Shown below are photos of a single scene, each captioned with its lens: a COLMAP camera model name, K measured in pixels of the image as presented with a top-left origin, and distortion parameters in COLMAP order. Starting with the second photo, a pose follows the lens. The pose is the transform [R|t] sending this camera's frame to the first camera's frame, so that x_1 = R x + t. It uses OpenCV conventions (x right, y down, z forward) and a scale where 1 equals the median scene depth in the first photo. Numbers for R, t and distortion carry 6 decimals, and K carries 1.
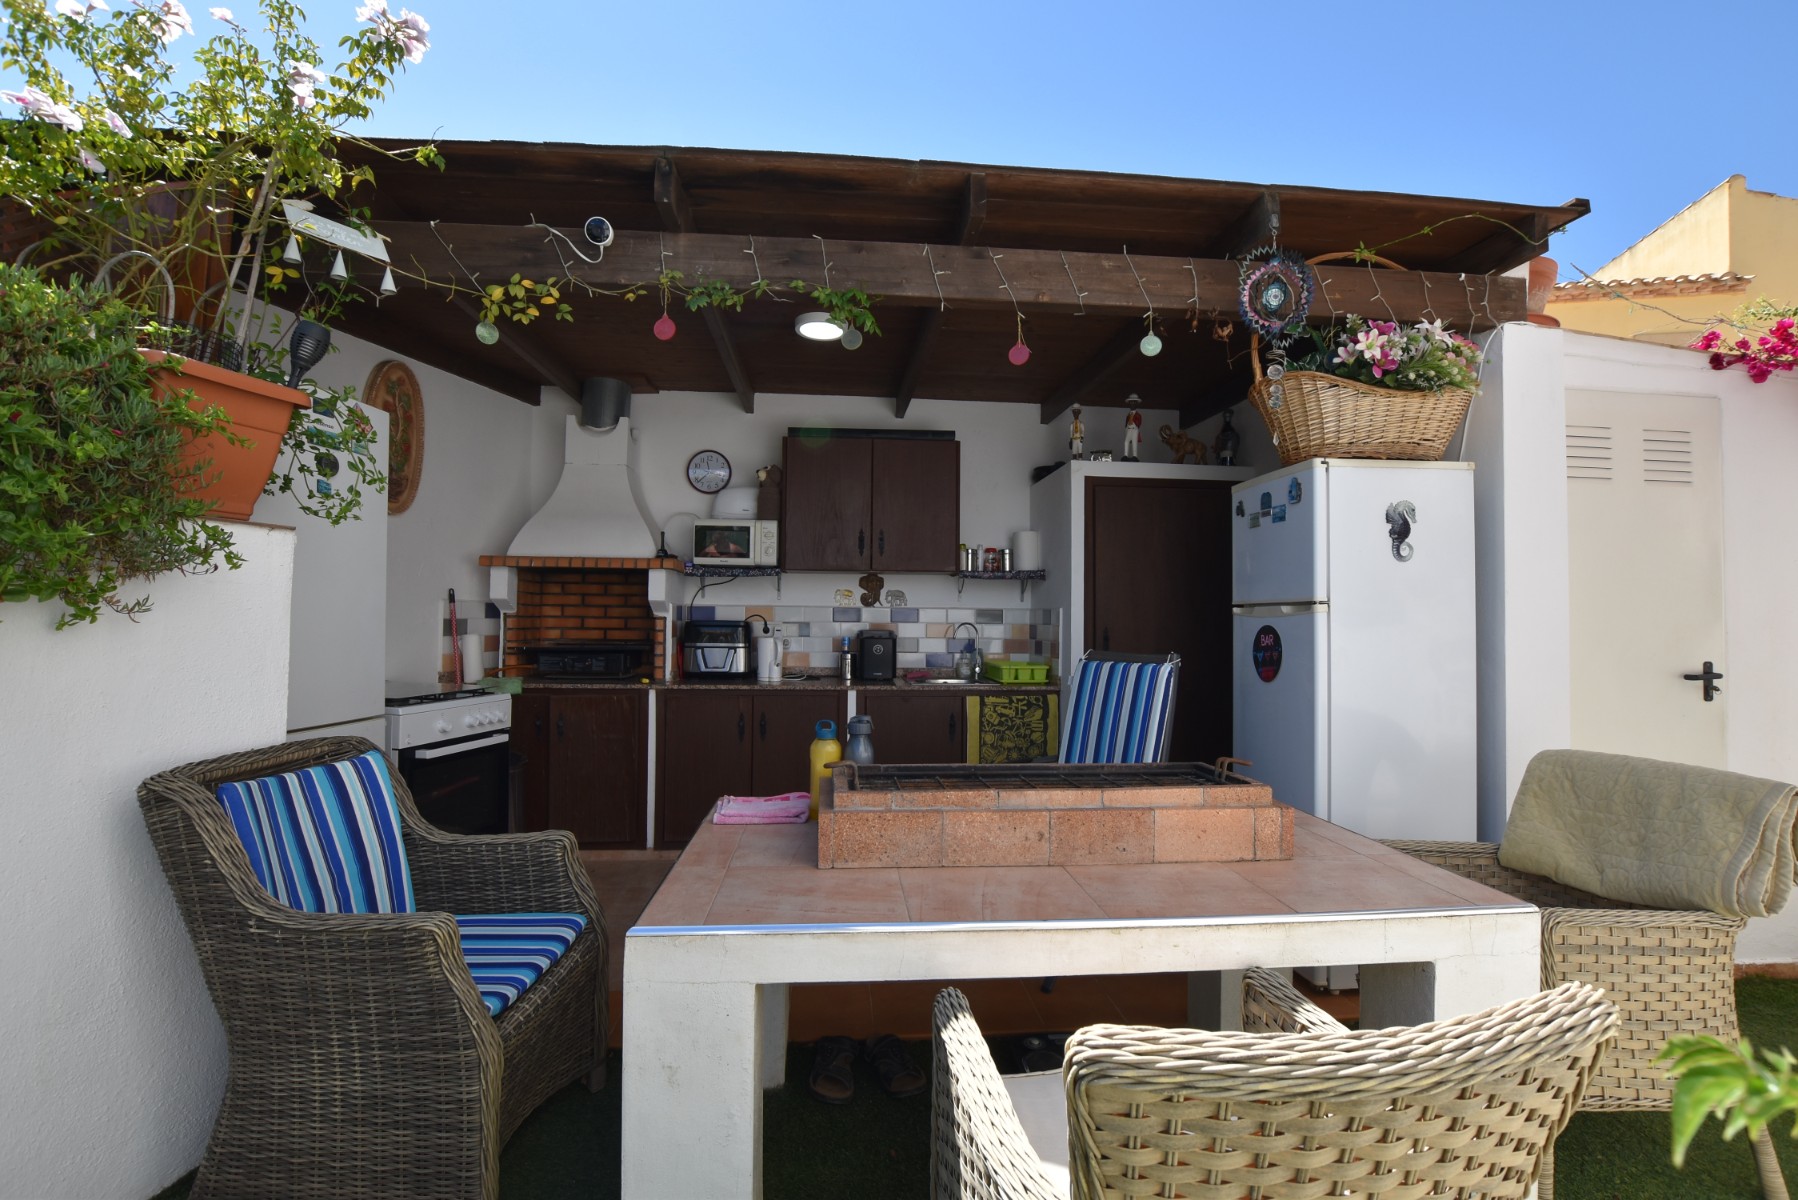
lens RADIAL K [[790.5, 0, 897.5], [0, 790.5, 603.8], [0, 0, 1]] dist [-0.035903, 0.006038]
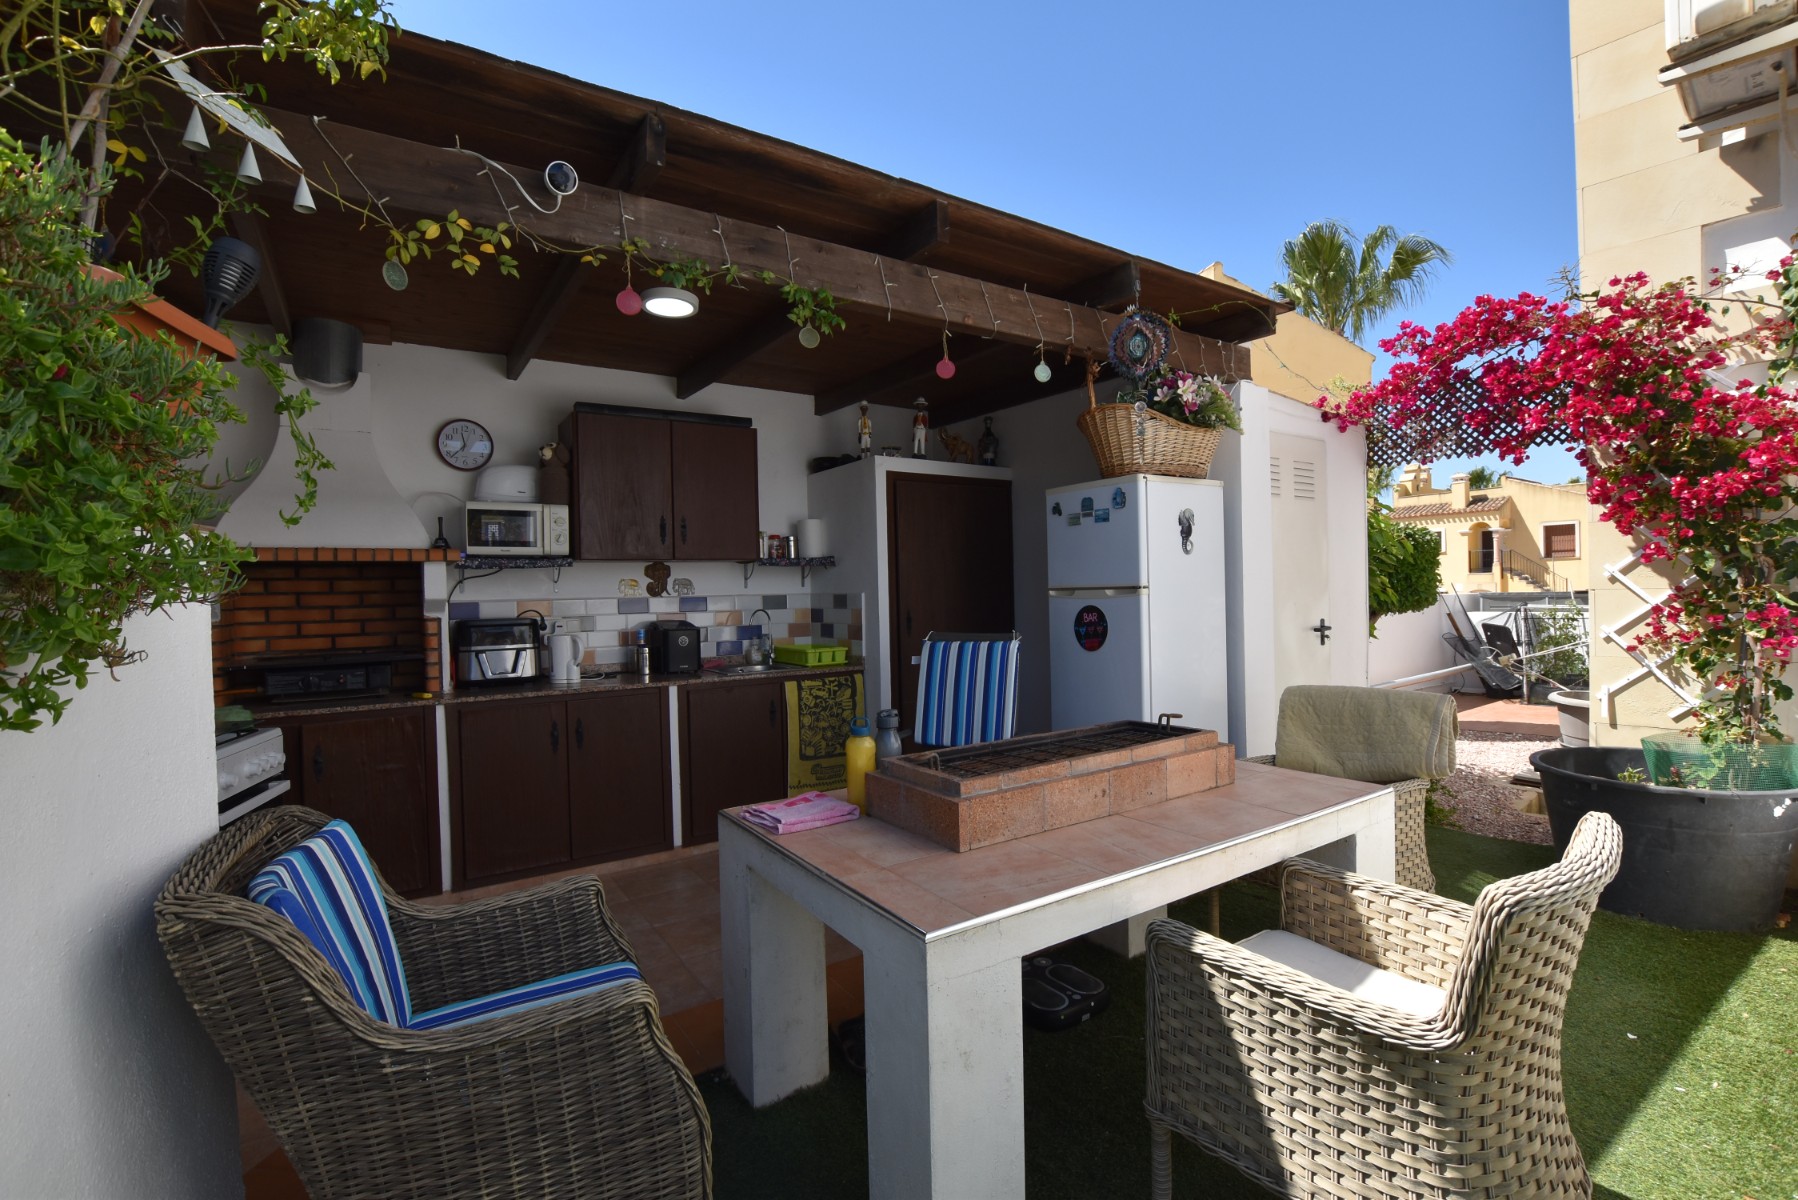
lens RADIAL K [[790.5, 0, 895.7], [0, 790.5, 603.3], [0, 0, 1]] dist [-0.035903, 0.006038]
pose [[0.879184, -0.036588, 0.475075, -0.427143], [0.021517, 0.999079, 0.037124, -0.031604], [-0.475996, -0.022416, 0.879162, 0.057502]]
